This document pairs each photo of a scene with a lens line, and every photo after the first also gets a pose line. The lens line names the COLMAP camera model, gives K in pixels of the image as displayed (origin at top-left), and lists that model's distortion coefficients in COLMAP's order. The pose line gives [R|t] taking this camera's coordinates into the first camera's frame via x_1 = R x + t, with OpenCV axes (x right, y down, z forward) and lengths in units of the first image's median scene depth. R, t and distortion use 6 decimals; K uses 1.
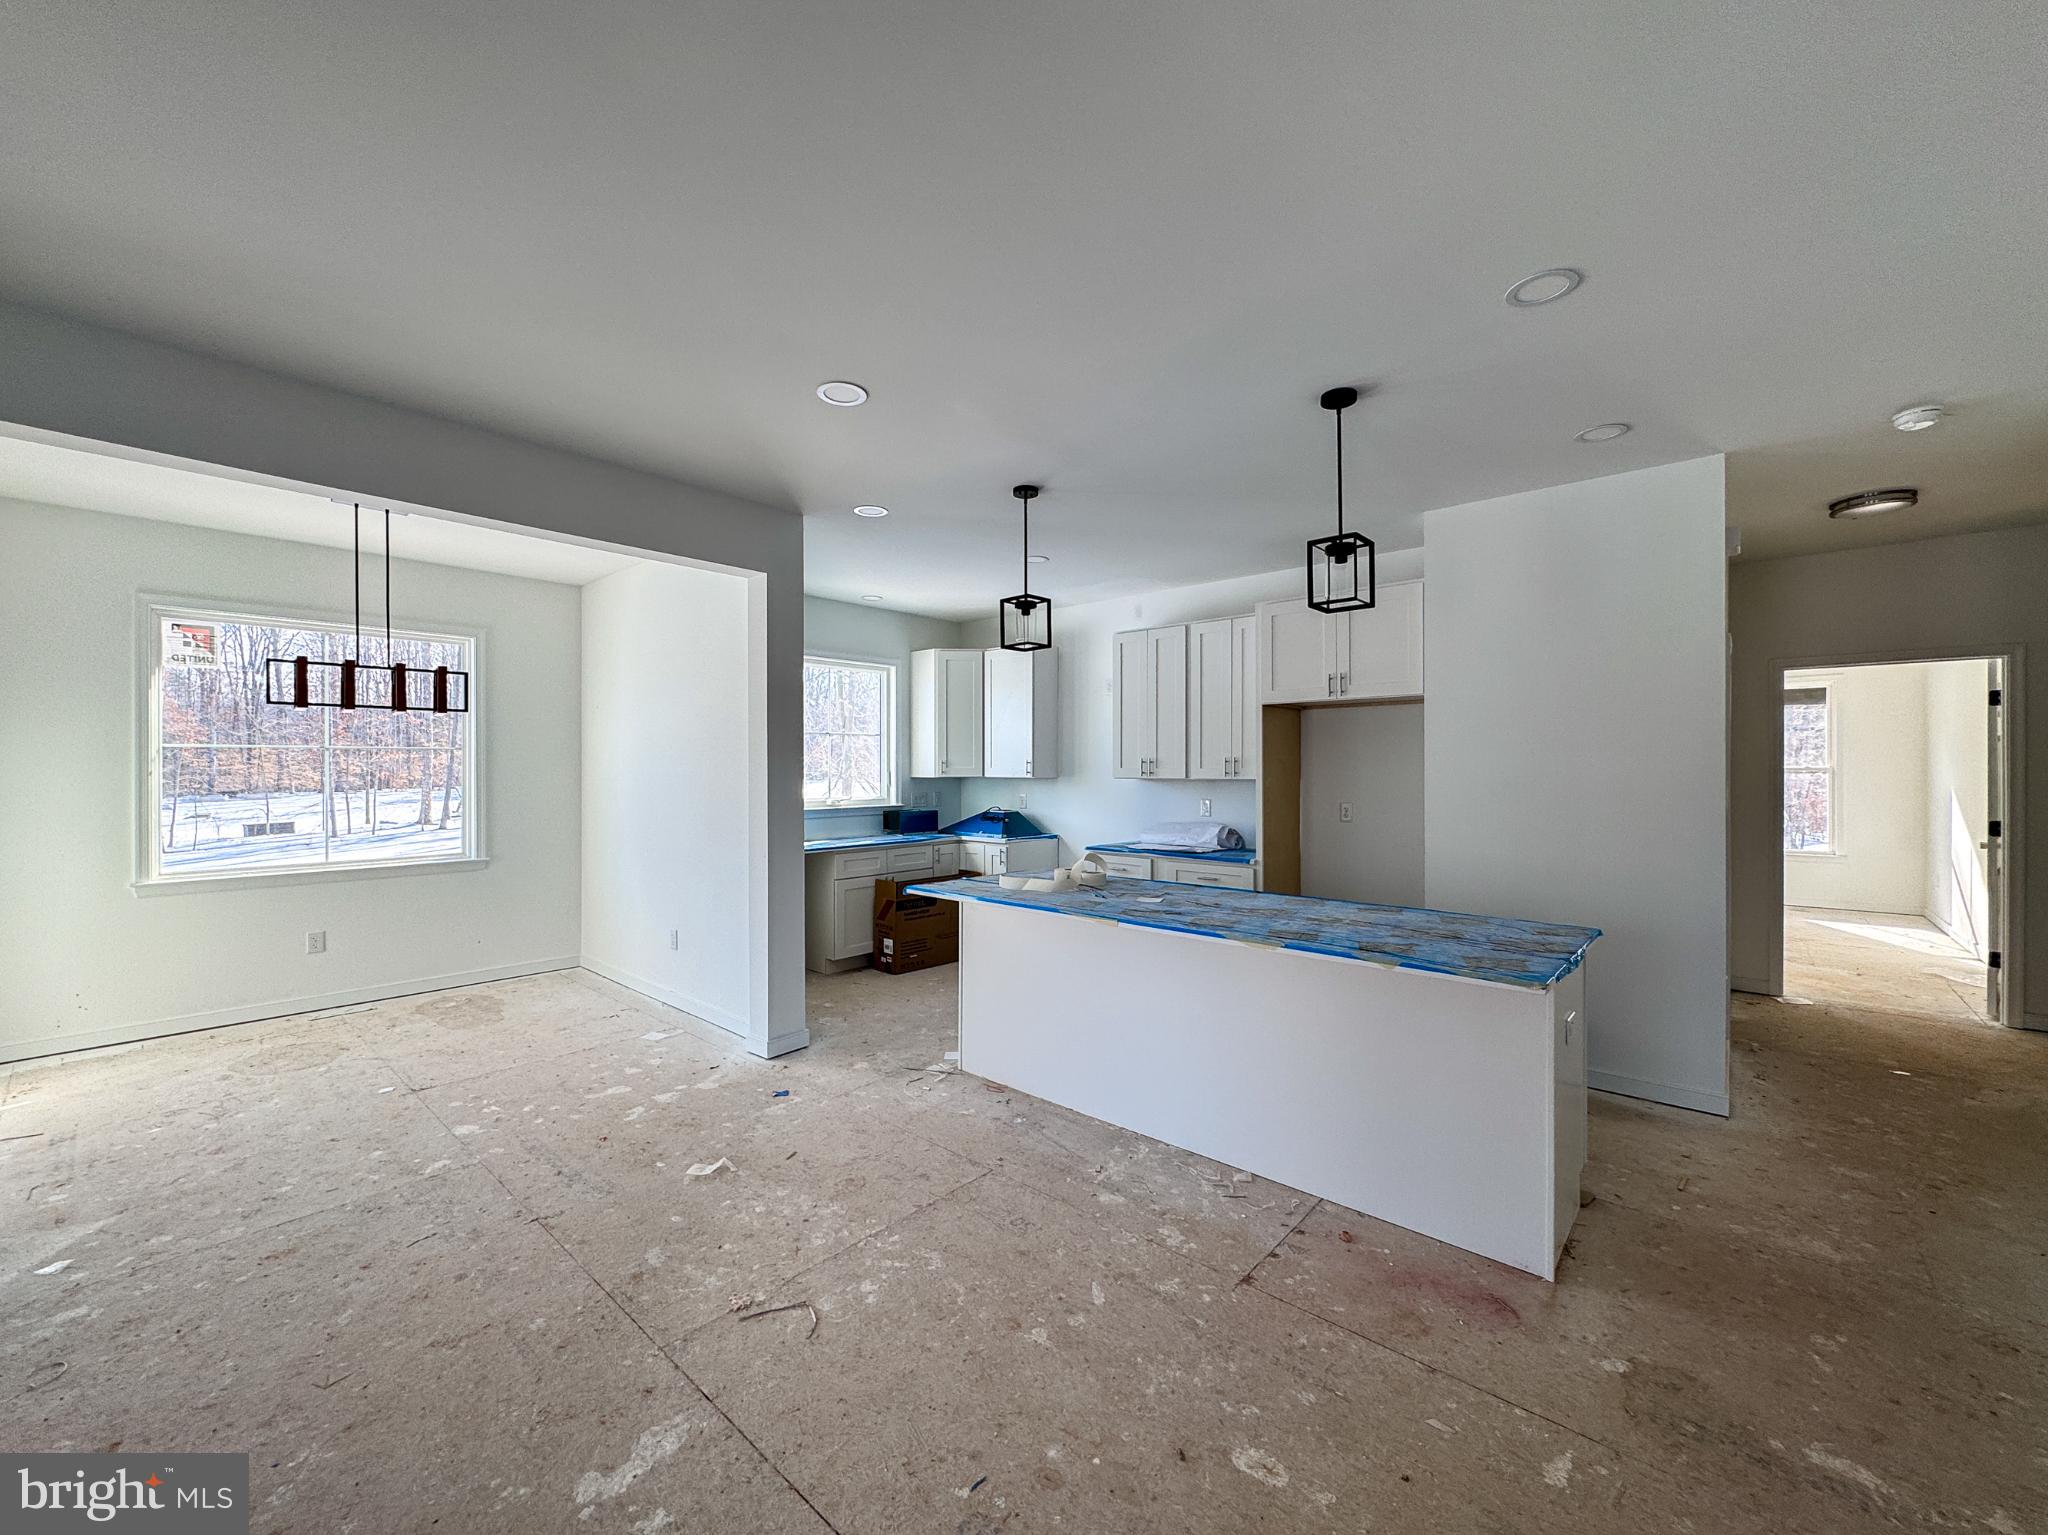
lens RADIAL K [[845.3, 0, 1054.3], [0, 845.3, 771.2], [0, 0, 1]] dist [-0.002125, 0.000212]
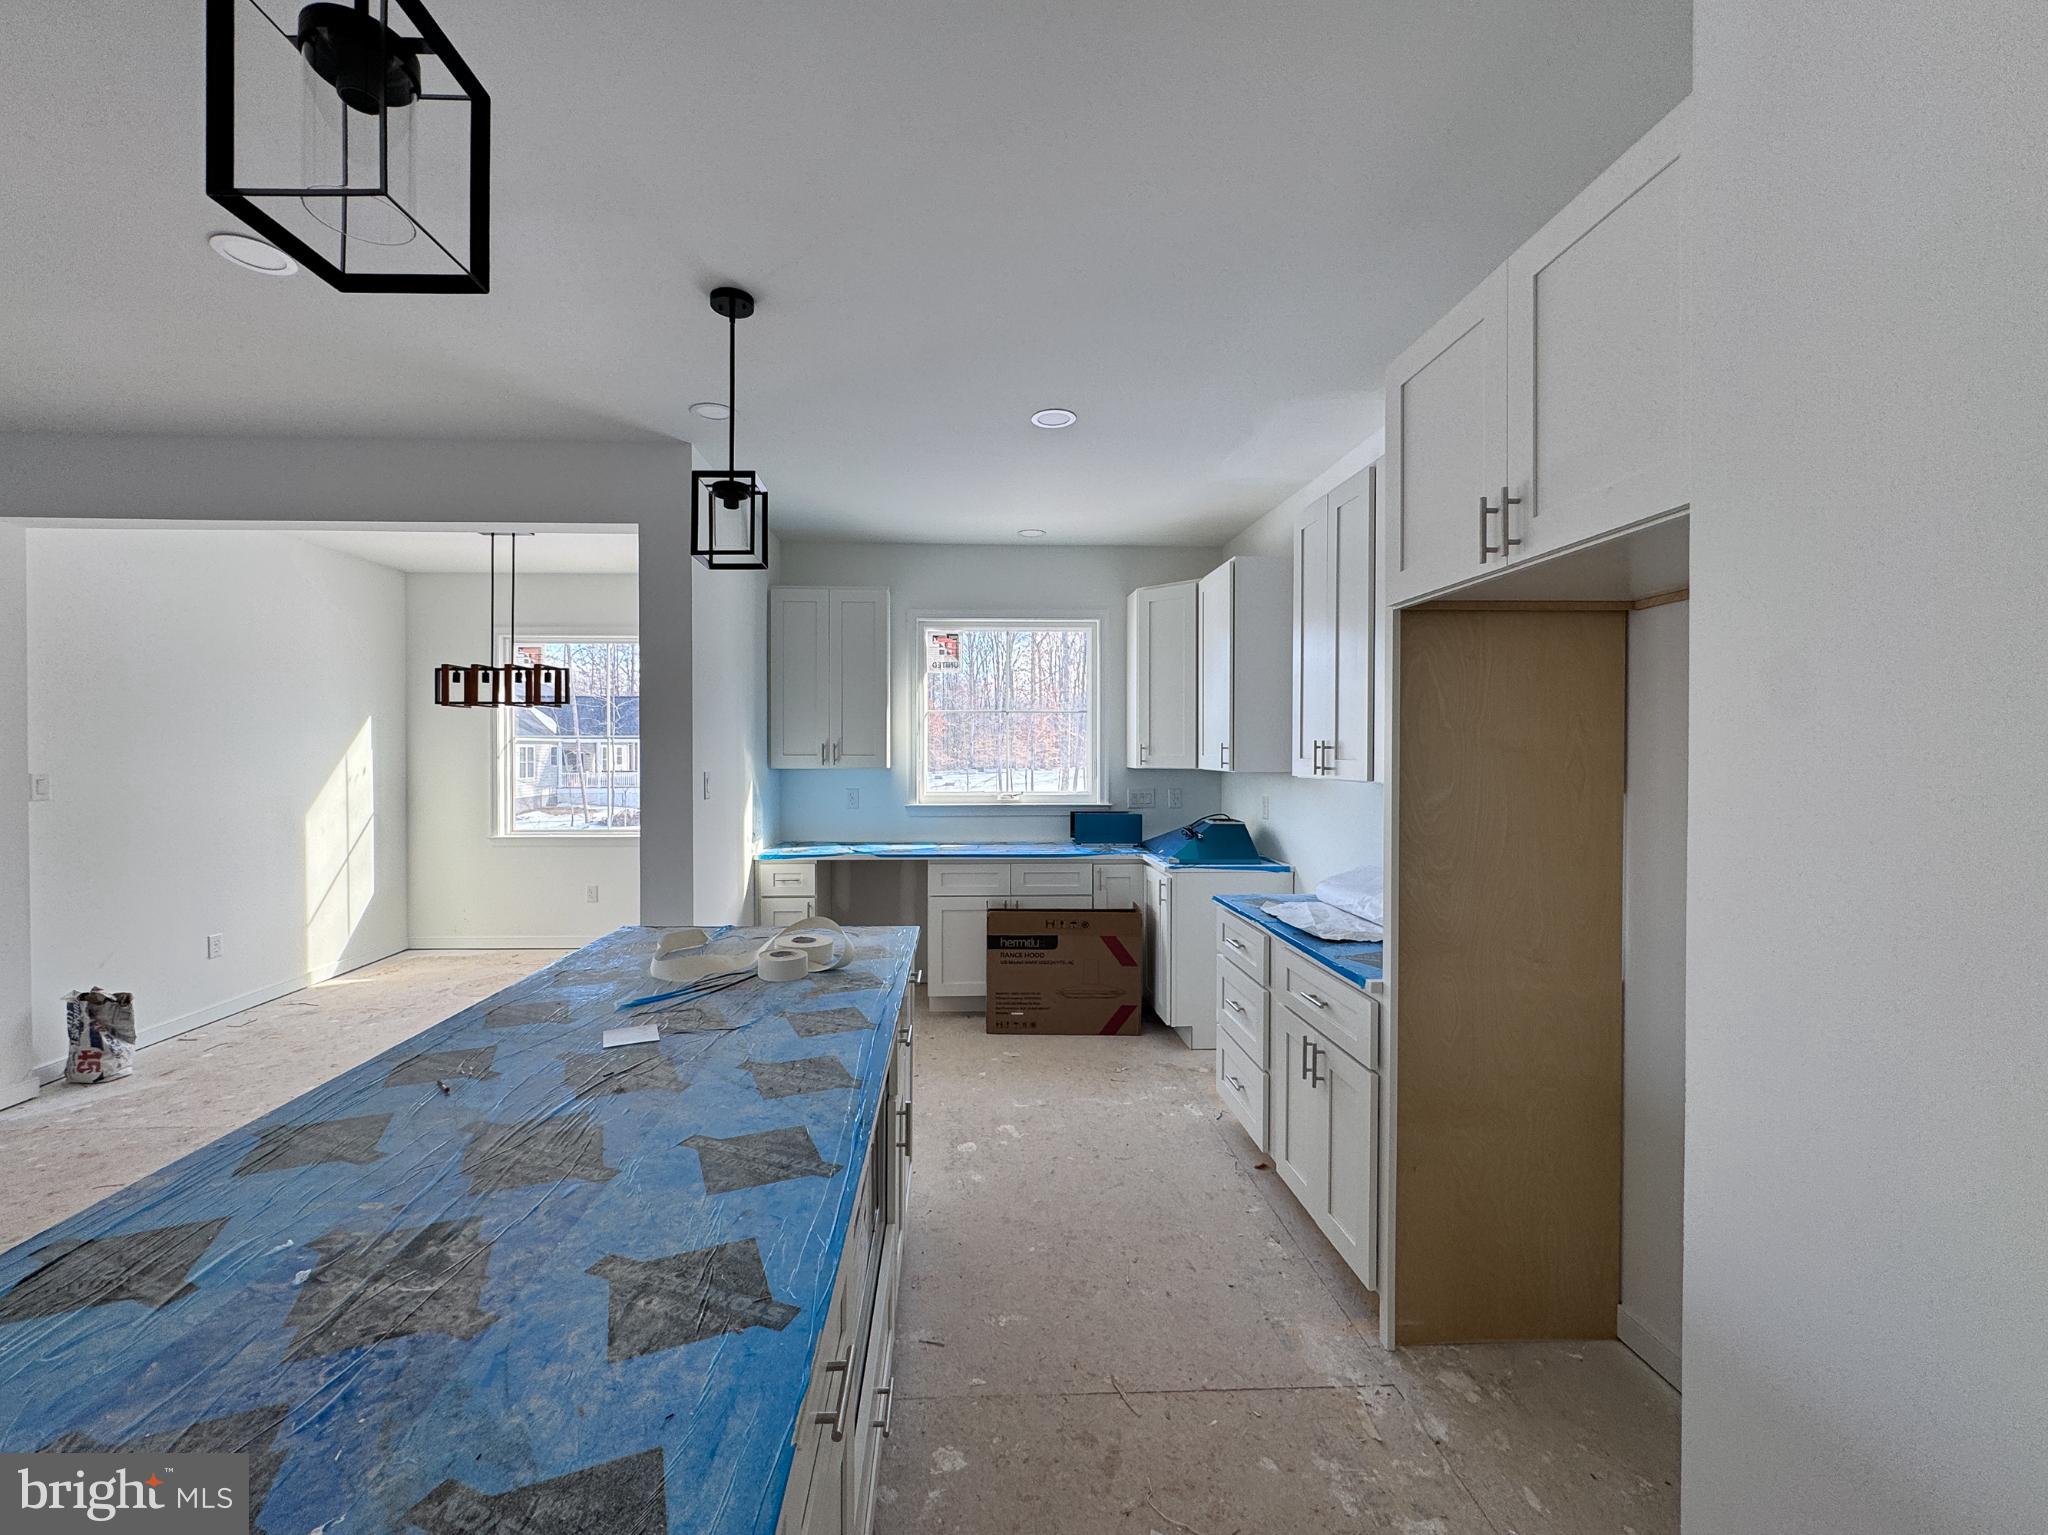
lens RADIAL K [[851.1, 0, 1023.6], [0, 851.1, 757.1], [0, 0, 1]] dist [-0.002581, 0.000090]
pose [[0.659373, 0.007515, -0.751779, 0.534207], [-0.003583, 0.999970, 0.006853, -0.010543], [0.751808, -0.001825, 0.659380, 0.718079]]
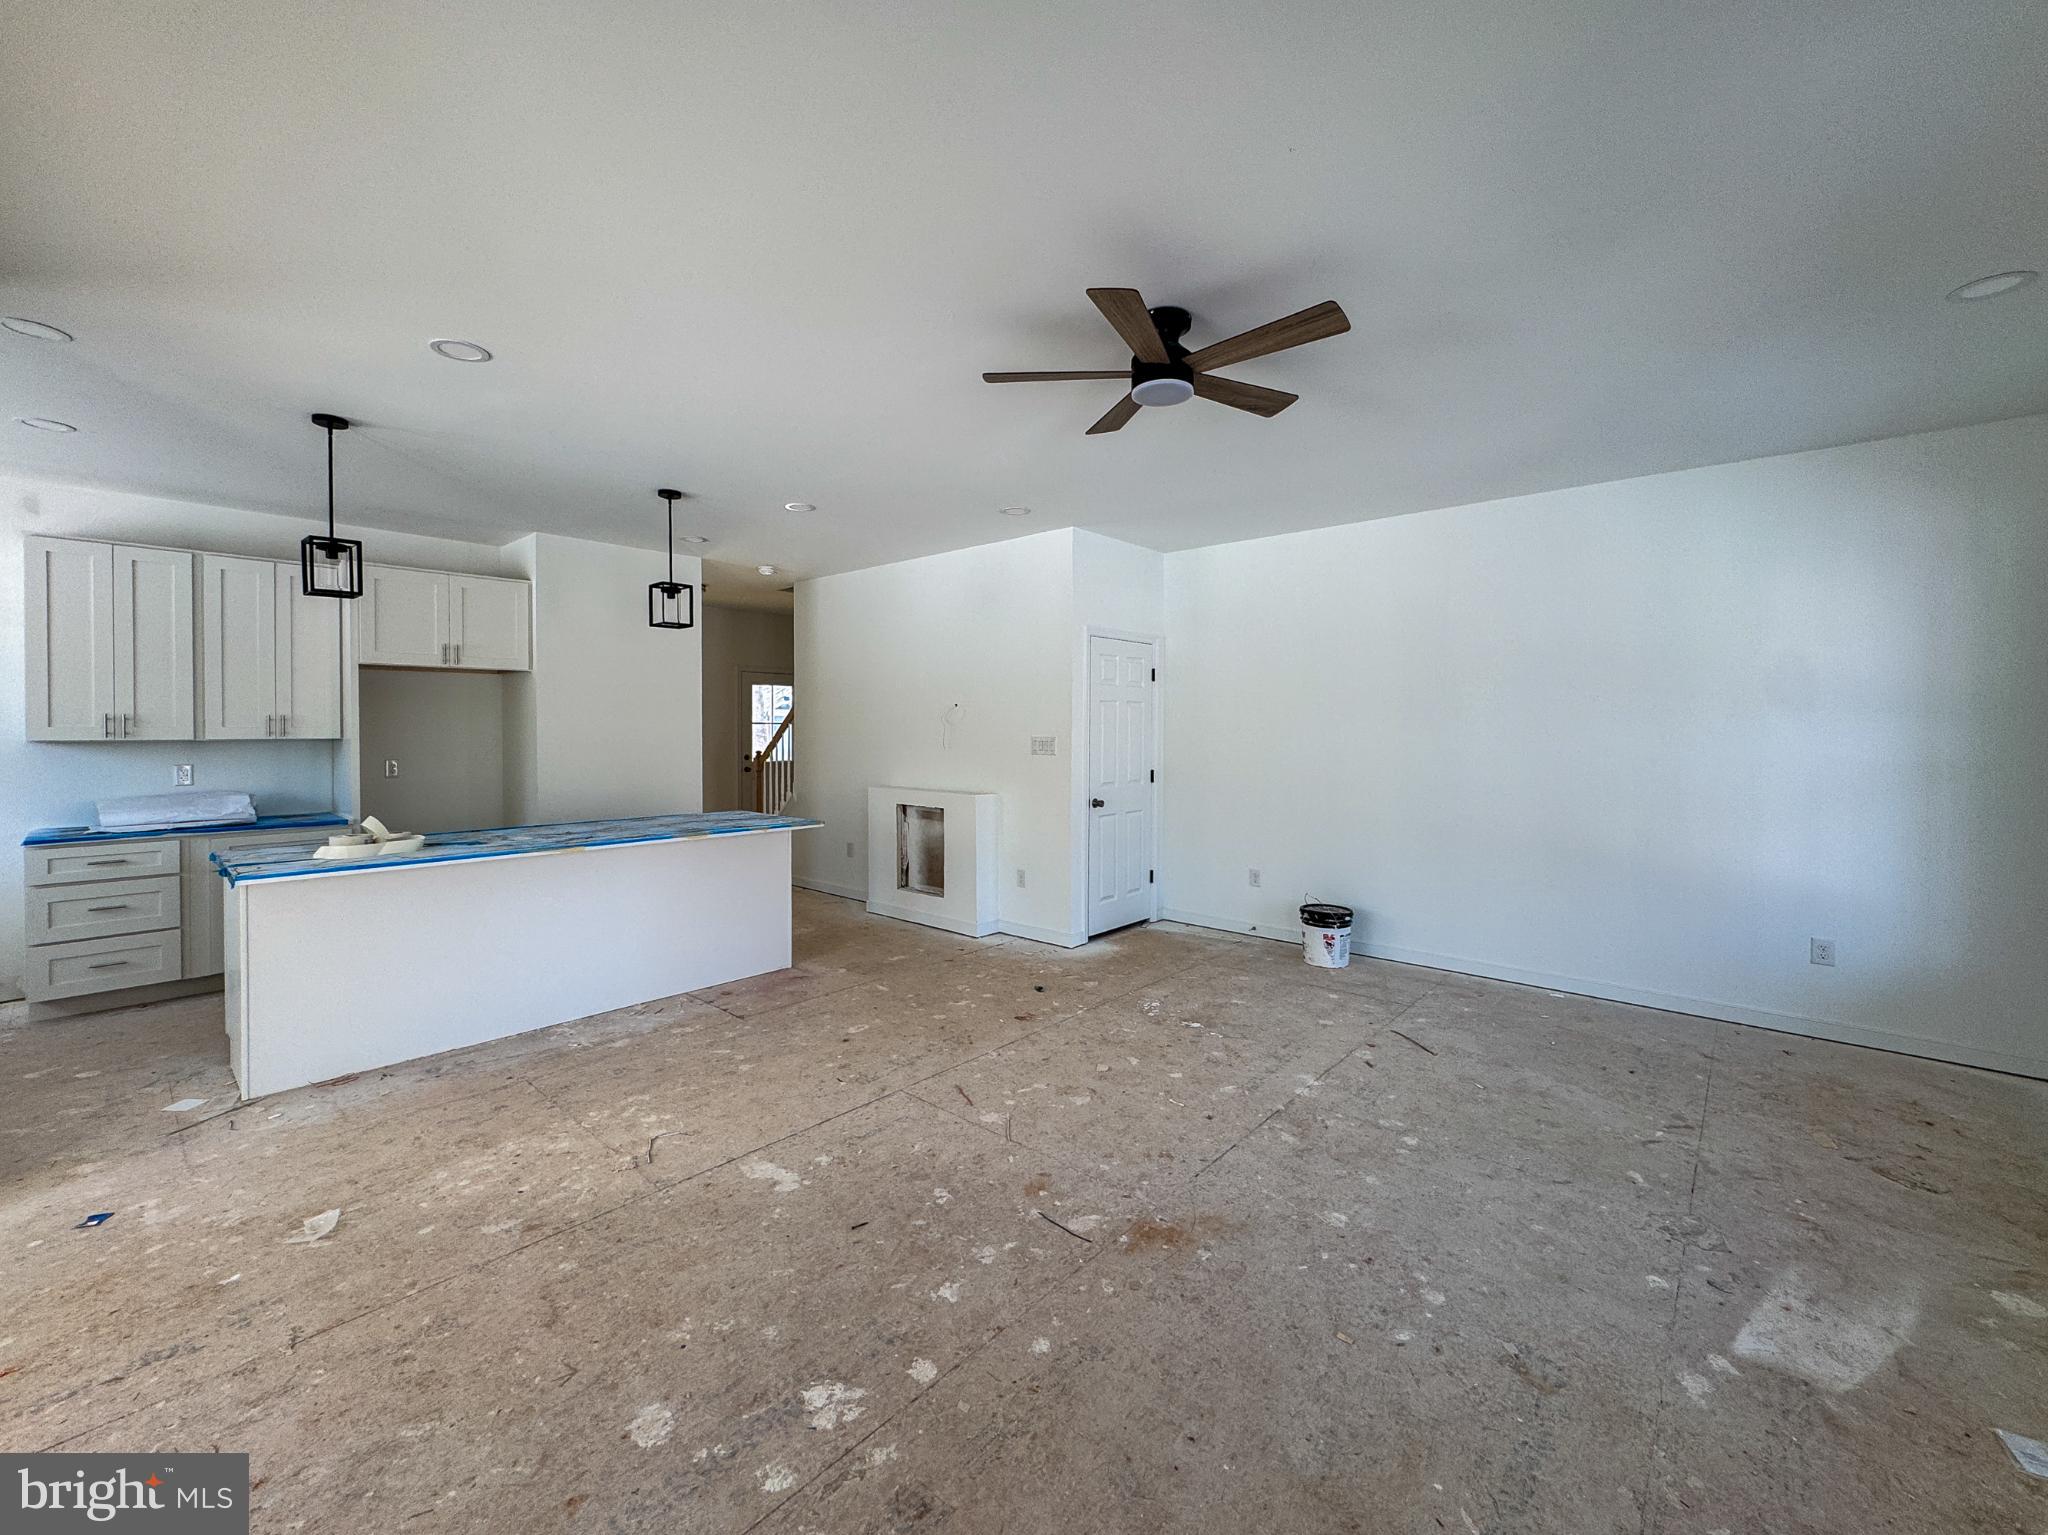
lens RADIAL K [[764.5, 0, 1064.8], [0, 764.5, 733.3], [0, 0, 1]] dist [-0.010492, 0.000348]
pose [[-0.026506, -0.014570, 0.999542, -0.829943], [0.002794, 0.999889, 0.014649, -0.012009], [-0.999645, 0.003181, -0.026462, 0.213185]]
